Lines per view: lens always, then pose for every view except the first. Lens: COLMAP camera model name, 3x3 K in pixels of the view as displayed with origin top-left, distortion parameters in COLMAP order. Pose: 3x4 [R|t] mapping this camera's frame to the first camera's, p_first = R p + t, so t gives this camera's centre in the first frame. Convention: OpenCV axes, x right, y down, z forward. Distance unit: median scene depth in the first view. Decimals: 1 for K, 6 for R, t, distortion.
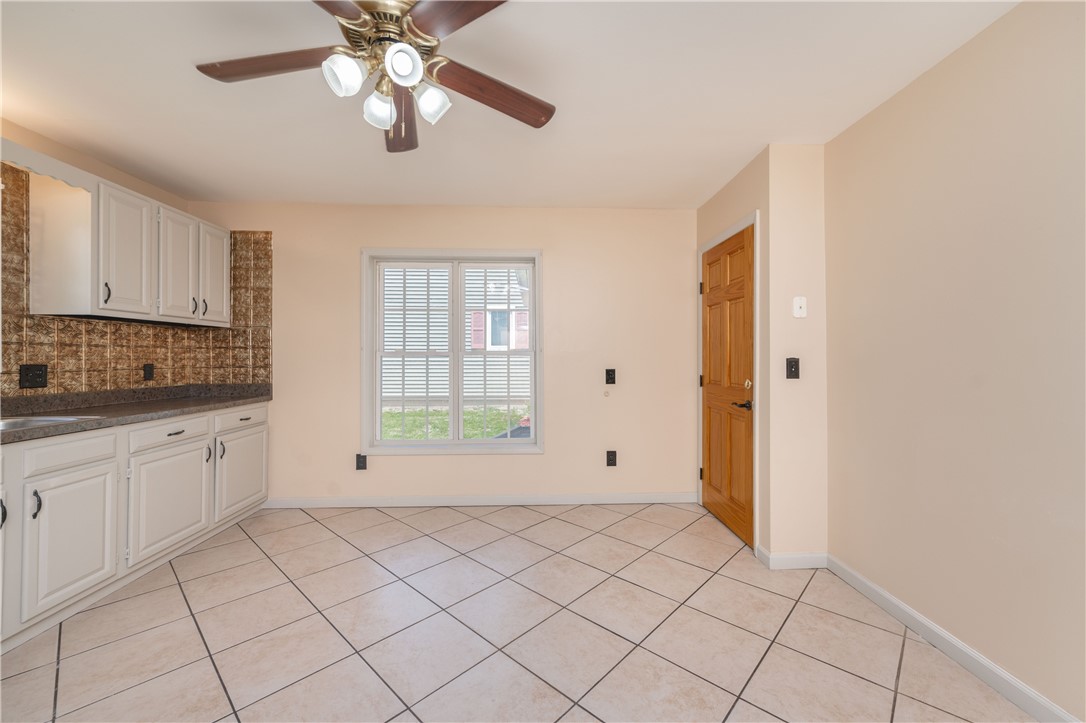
lens RADIAL K [[437.8, 0, 554.0], [0, 437.8, 355.1], [0, 0, 1]] dist [0.003098, 0.000491]
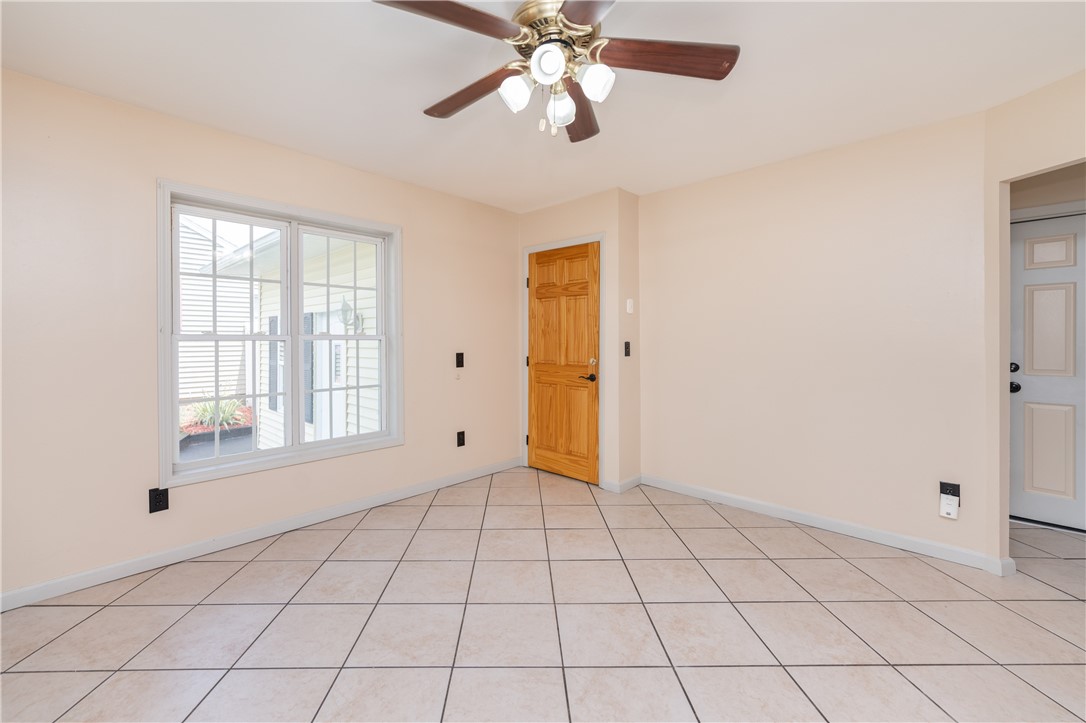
lens RADIAL K [[450.4, 0, 532.2], [0, 450.4, 343.4], [0, 0, 1]] dist [0.000884, 0.000357]
pose [[0.722926, -0.005387, 0.690904, -0.542215], [-0.002089, 0.999948, 0.009983, -0.001985], [-0.690922, -0.008661, 0.722877, 0.123176]]
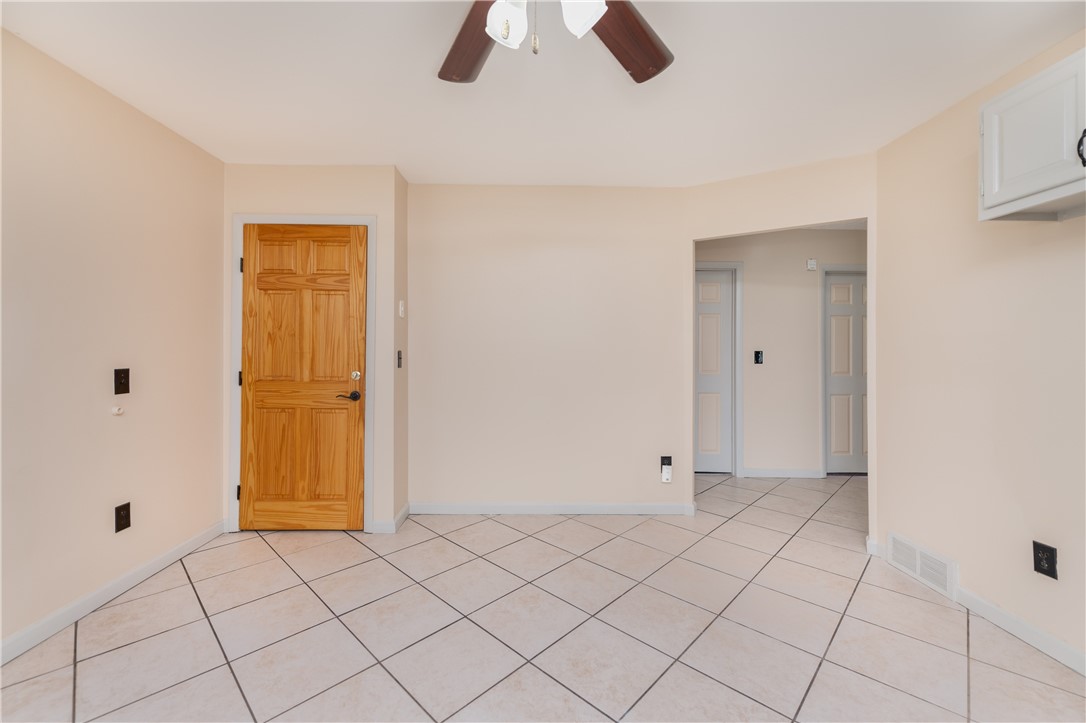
lens RADIAL K [[437.8, 0, 539.2], [0, 437.8, 348.9], [0, 0, 1]] dist [0.003098, 0.000491]
pose [[0.027138, 0.002993, 0.999627, -0.513026], [-0.009830, 0.999948, -0.002727, 0.000586], [-0.999583, -0.009752, 0.027166, 0.459315]]
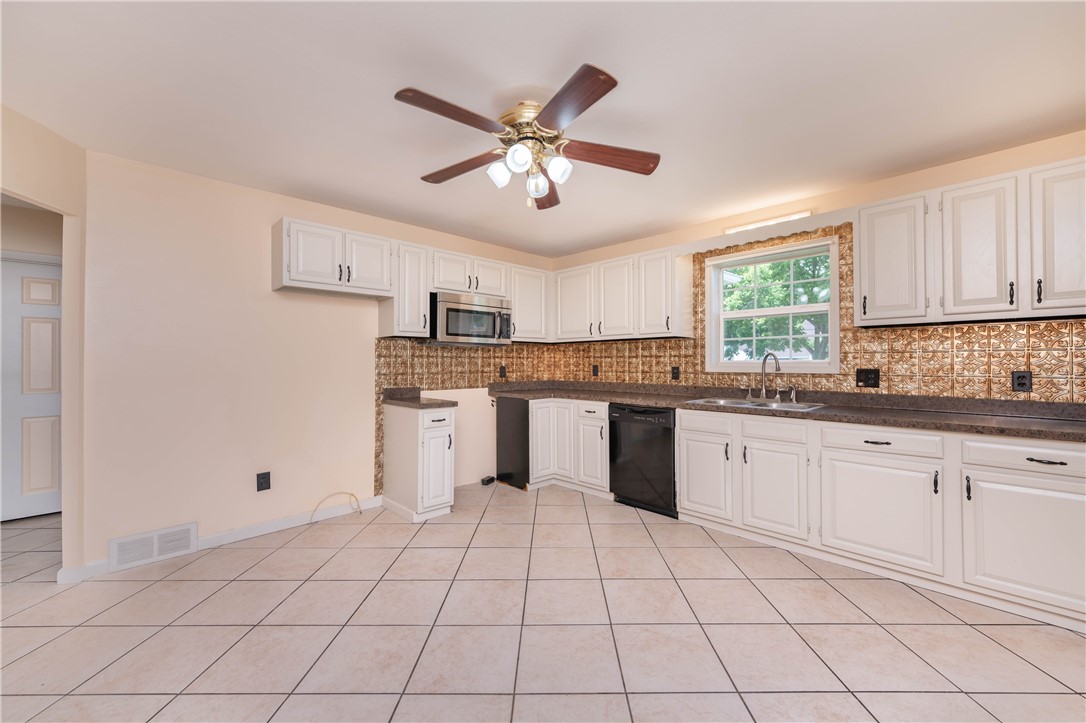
lens RADIAL K [[437.8, 0, 549.0], [0, 437.8, 359.1], [0, 0, 1]] dist [0.003098, 0.000491]
pose [[-0.746479, -0.003530, -0.665399, 0.239203], [0.004549, 0.999935, -0.010408, 0.002479], [0.665393, -0.010796, -0.746415, 0.978598]]
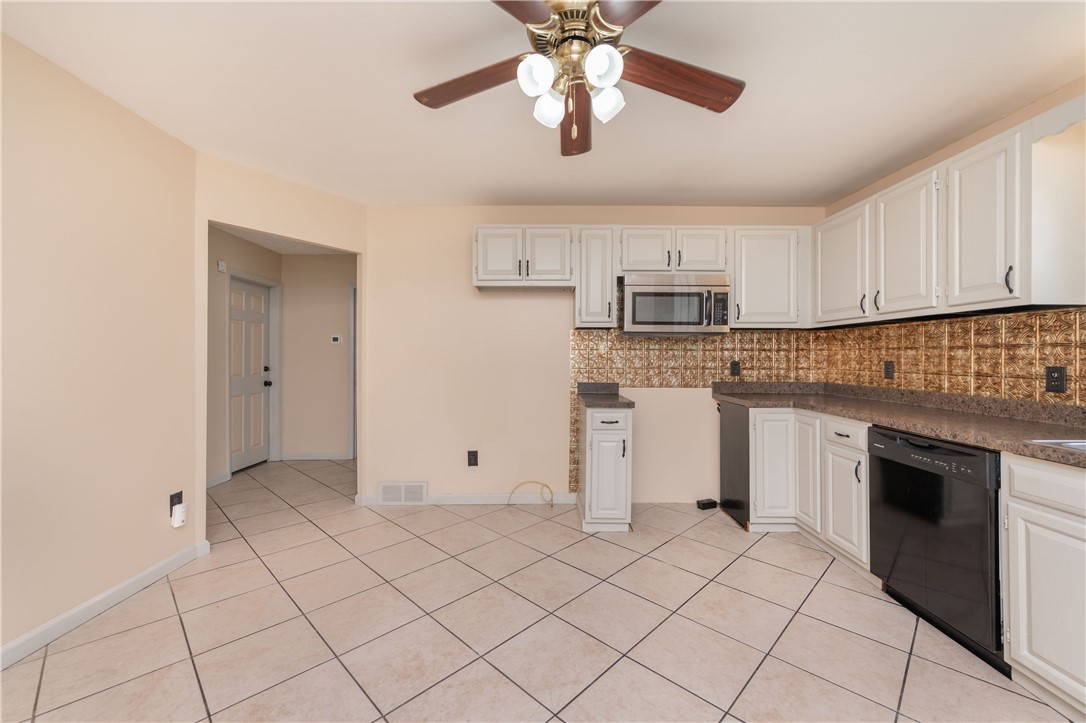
lens RADIAL K [[437.8, 0, 540.4], [0, 437.8, 356.7], [0, 0, 1]] dist [0.003098, 0.000491]
pose [[-0.998898, -0.003106, 0.046823, -0.160488], [-0.003216, 0.999992, -0.002291, 0.002945], [-0.046815, -0.002439, -0.998901, 0.939581]]
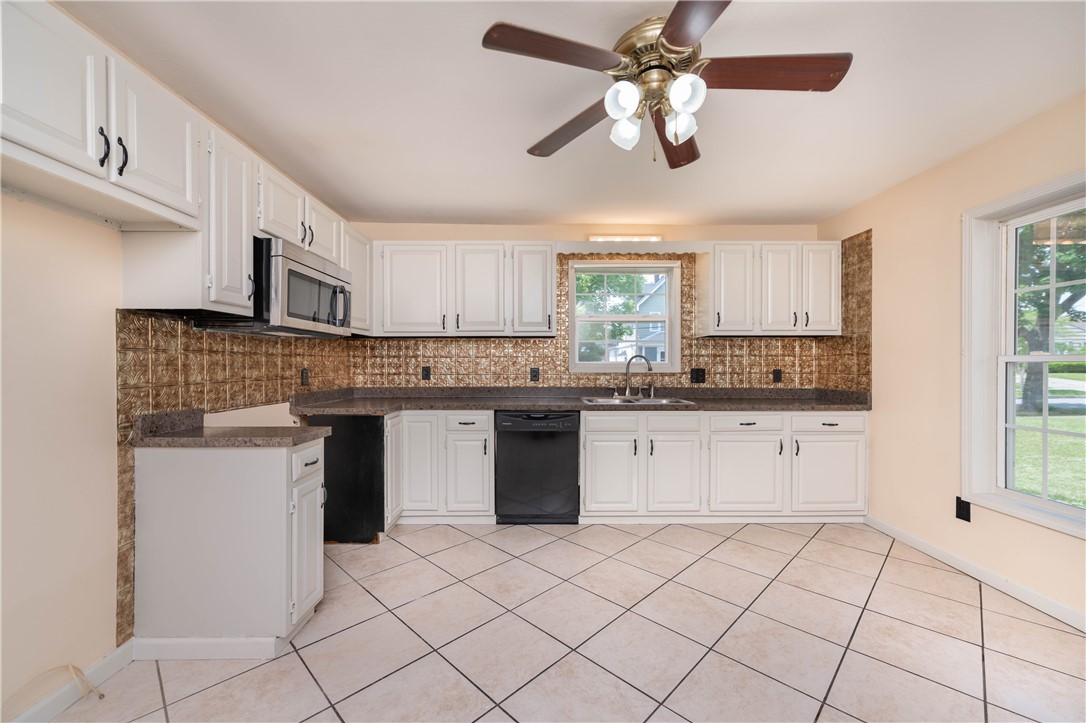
lens RADIAL K [[437.8, 0, 544.8], [0, 437.8, 367.0], [0, 0, 1]] dist [0.003098, 0.000491]
pose [[-0.037101, 0.006679, -0.999289, 0.333646], [0.003956, 0.999971, 0.006536, 0.002411], [0.999304, -0.003711, -0.037126, 0.364594]]
